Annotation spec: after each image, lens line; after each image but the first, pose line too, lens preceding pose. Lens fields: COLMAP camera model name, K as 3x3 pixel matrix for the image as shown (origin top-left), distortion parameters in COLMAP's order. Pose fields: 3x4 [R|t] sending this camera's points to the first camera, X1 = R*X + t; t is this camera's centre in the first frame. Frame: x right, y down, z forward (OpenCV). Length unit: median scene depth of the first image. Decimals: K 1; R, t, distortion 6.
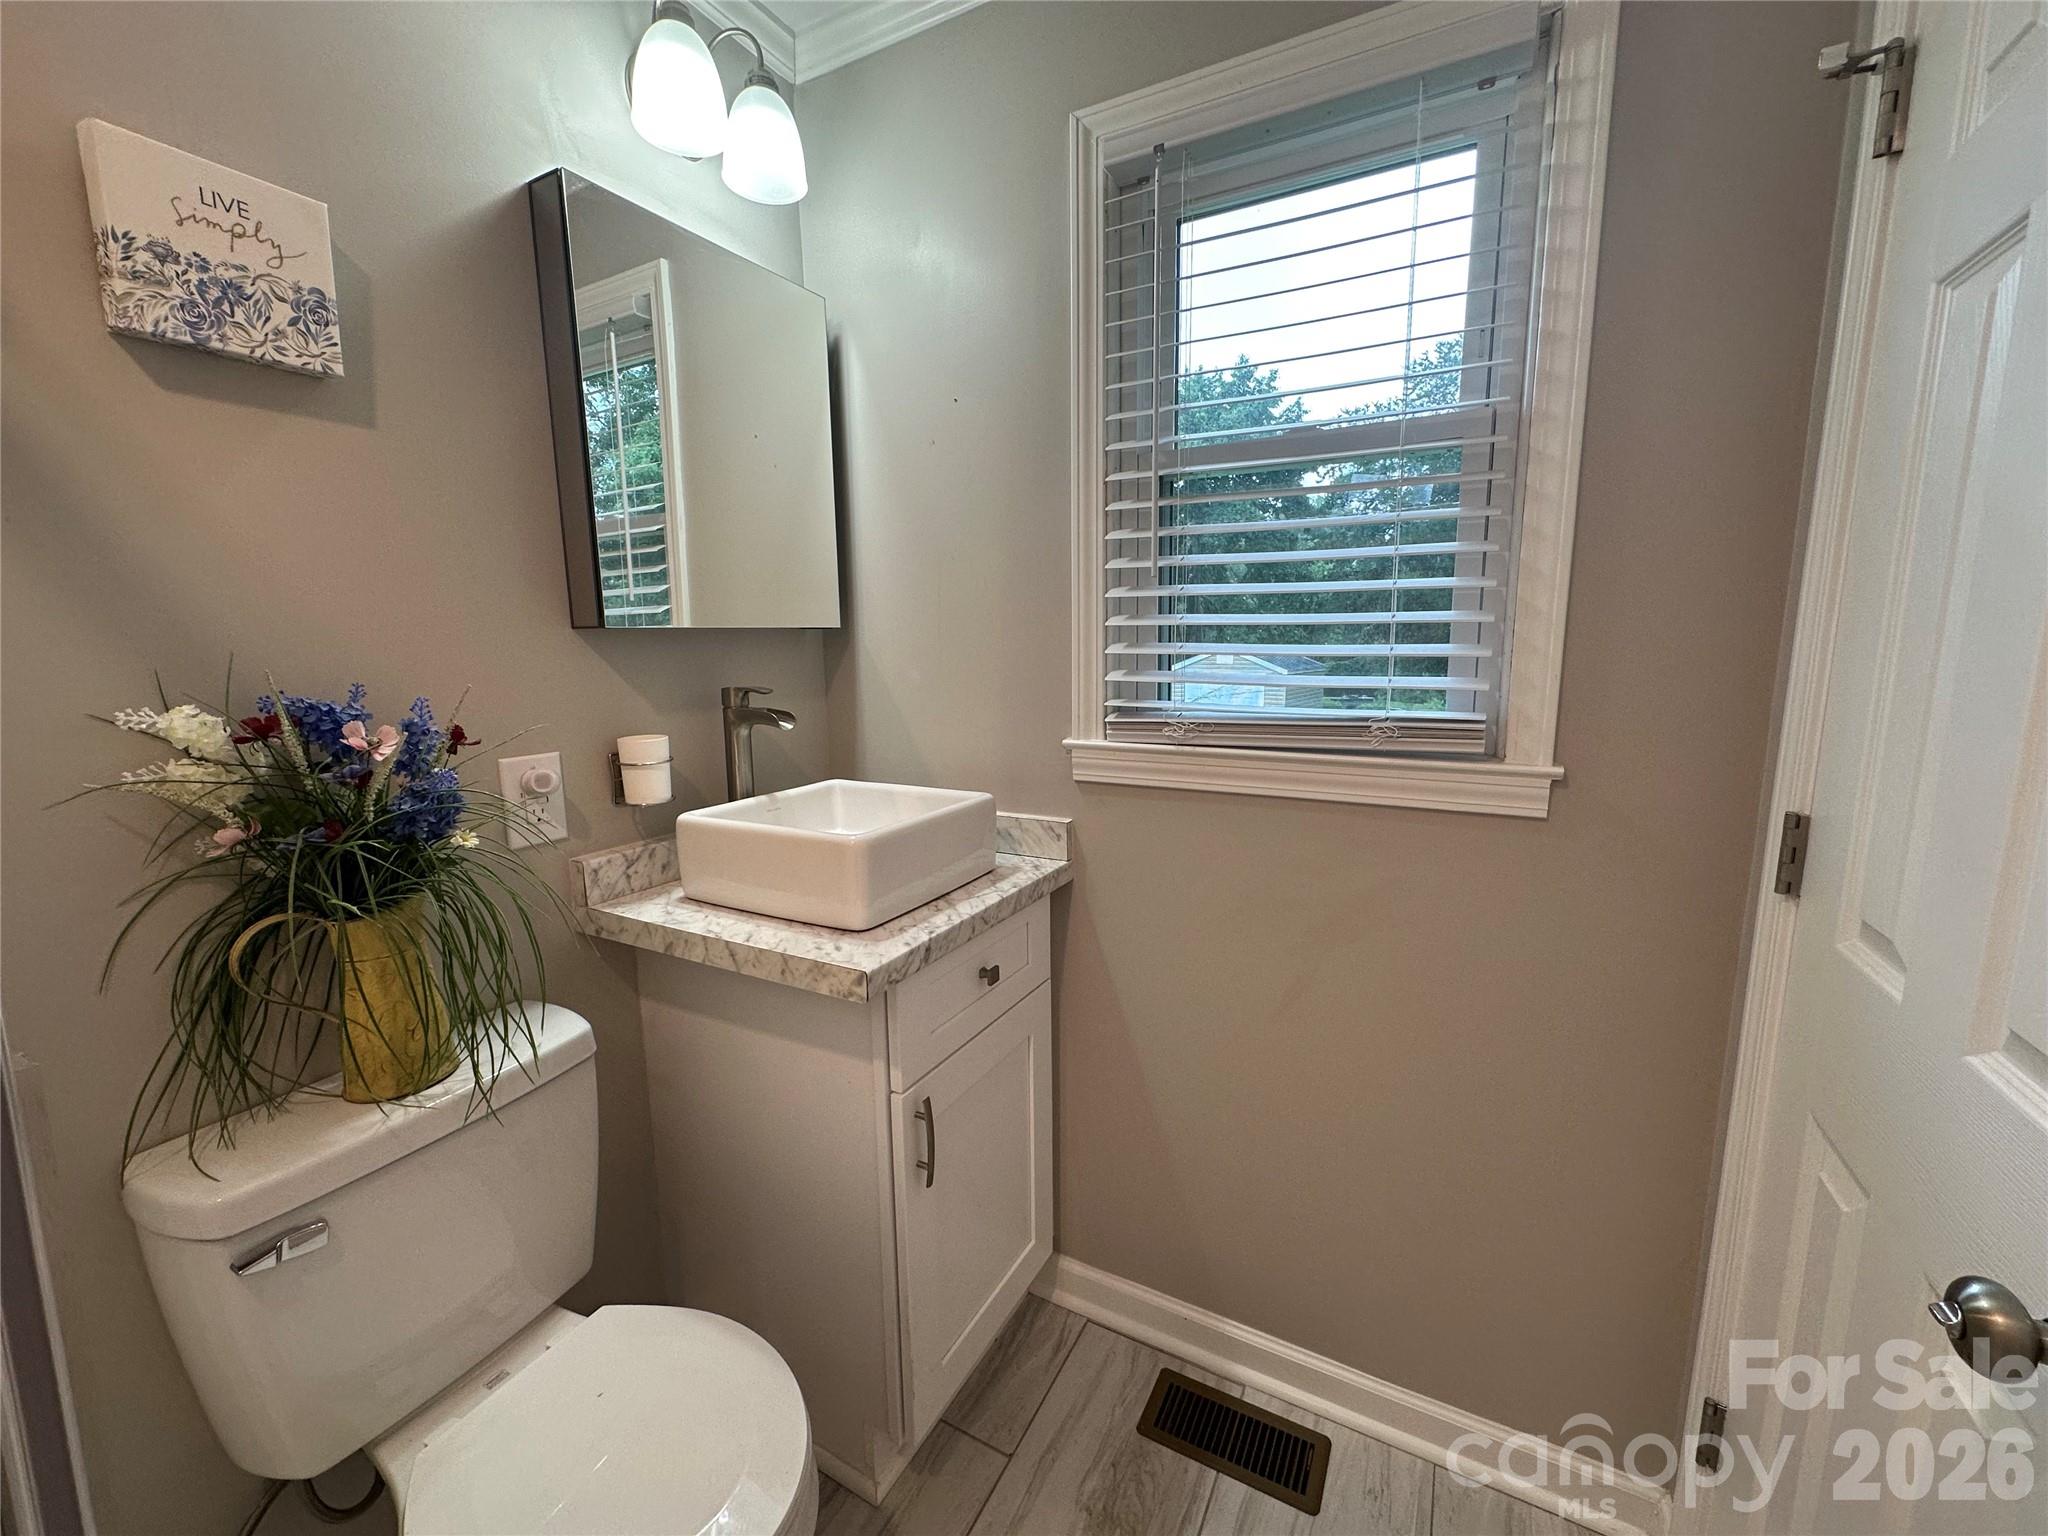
lens RADIAL K [[821.4, 0, 1030.2], [0, 821.4, 768.6], [0, 0, 1]] dist [0.001016, -0.000220]
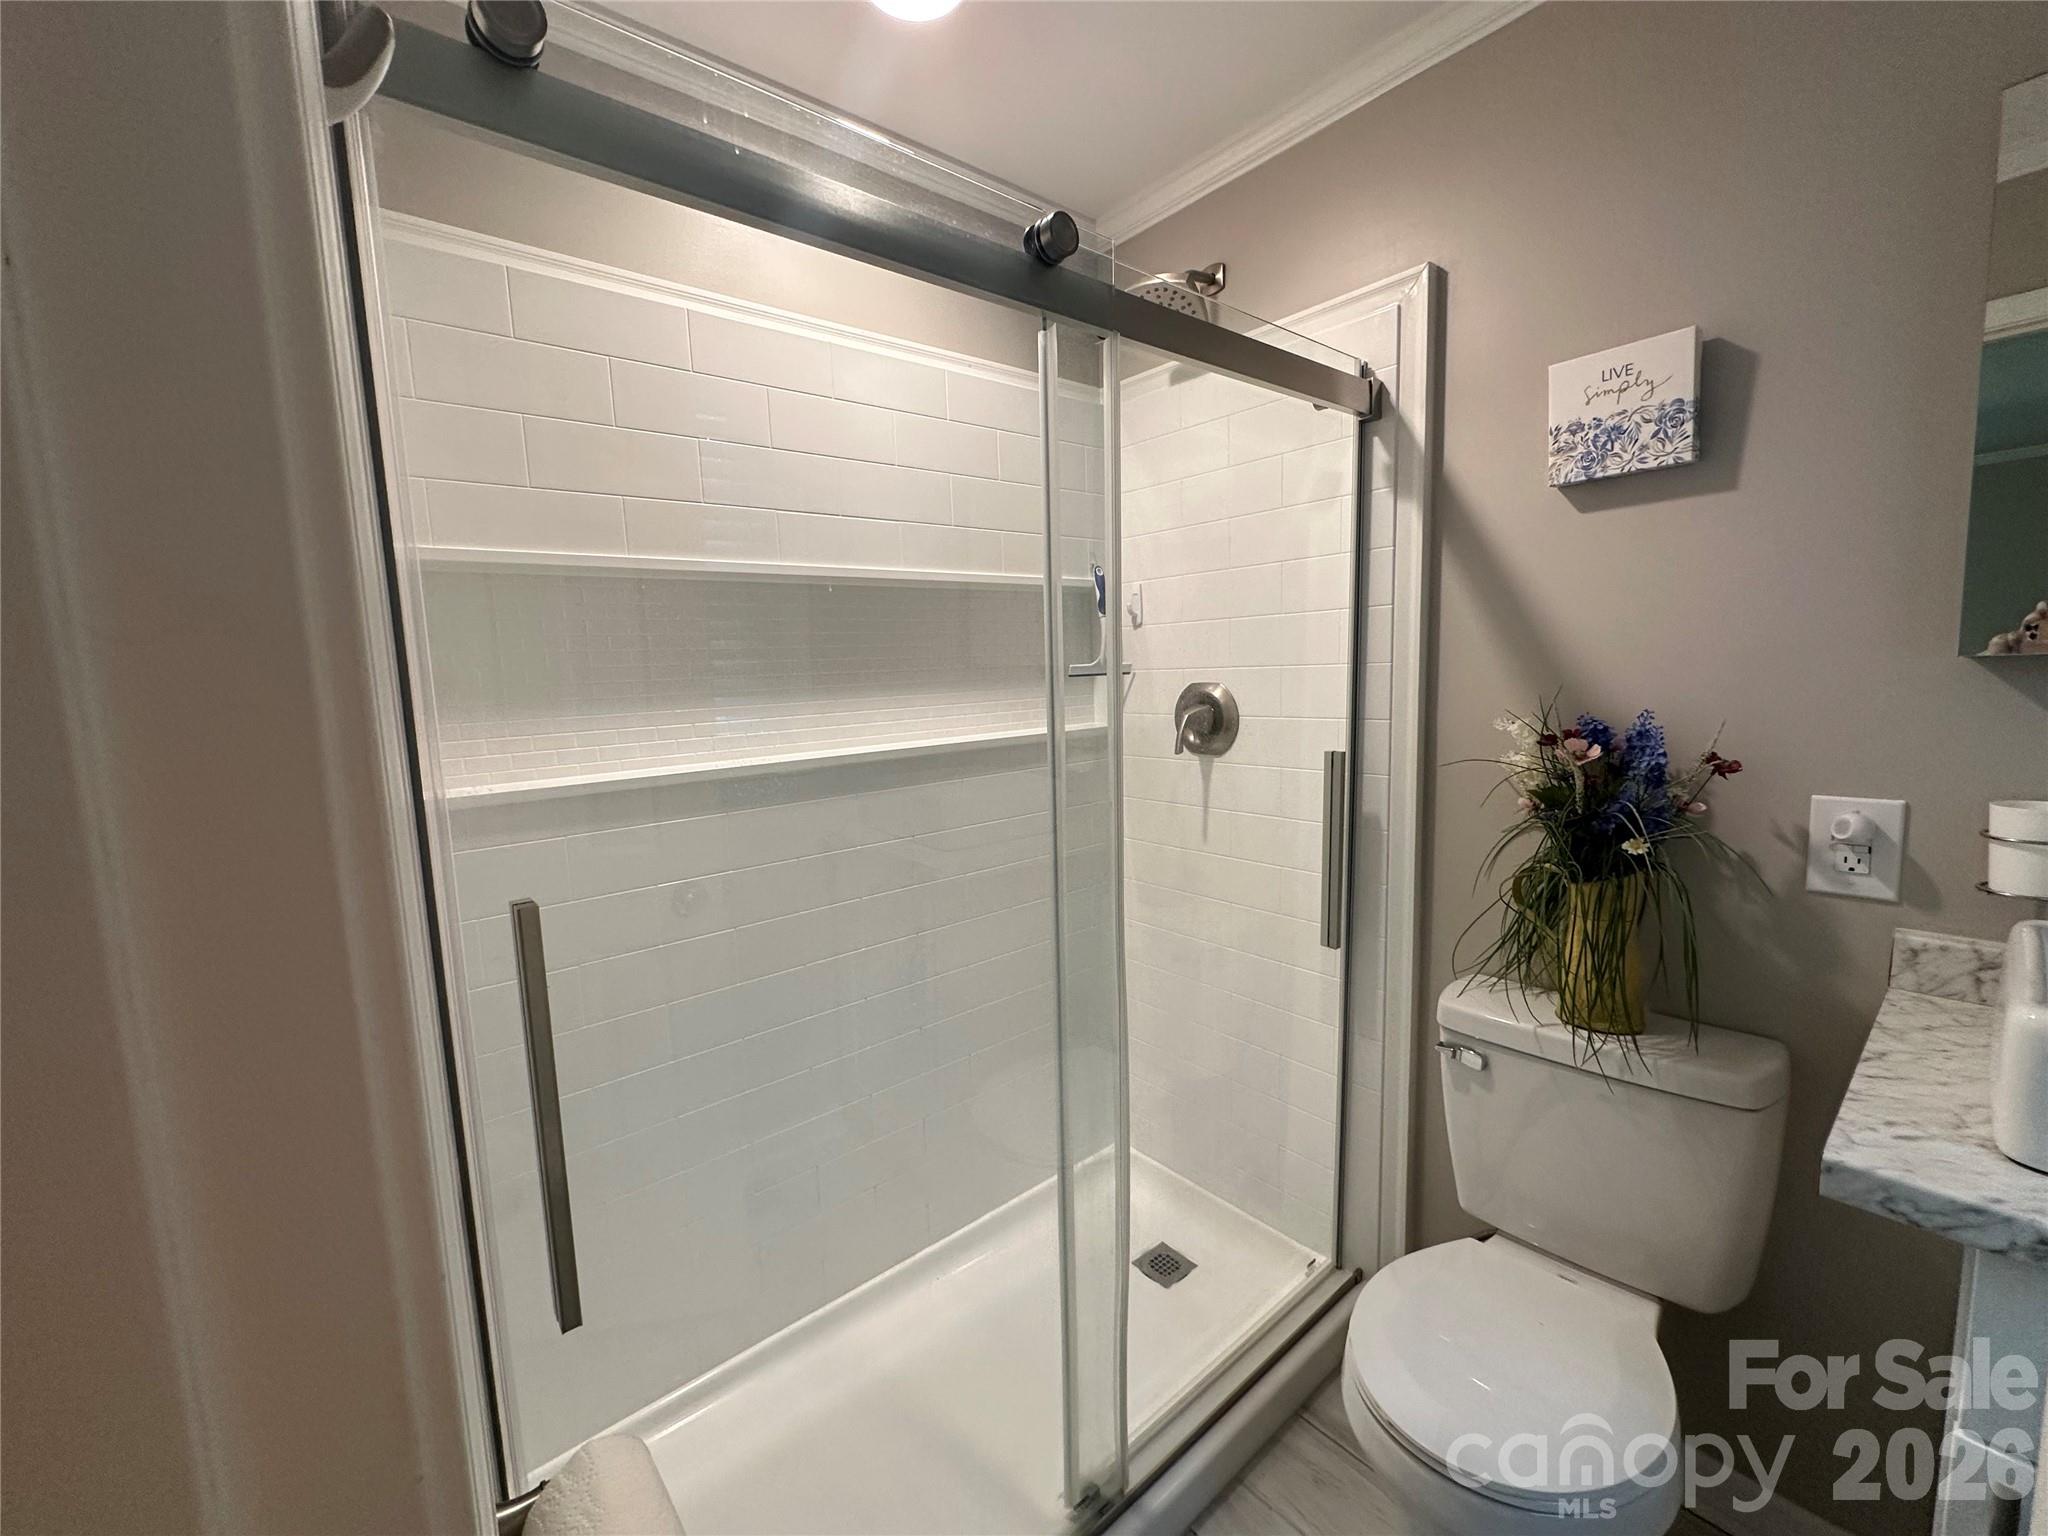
lens RADIAL K [[821.4, 0, 1026.1], [0, 821.4, 768.1], [0, 0, 1]] dist [0.001016, -0.000220]
pose [[-0.375102, 0.127644, -0.918153, 0.755325], [-0.106420, 0.977996, 0.179440, -0.151713], [0.920854, 0.165018, -0.353265, 0.629828]]
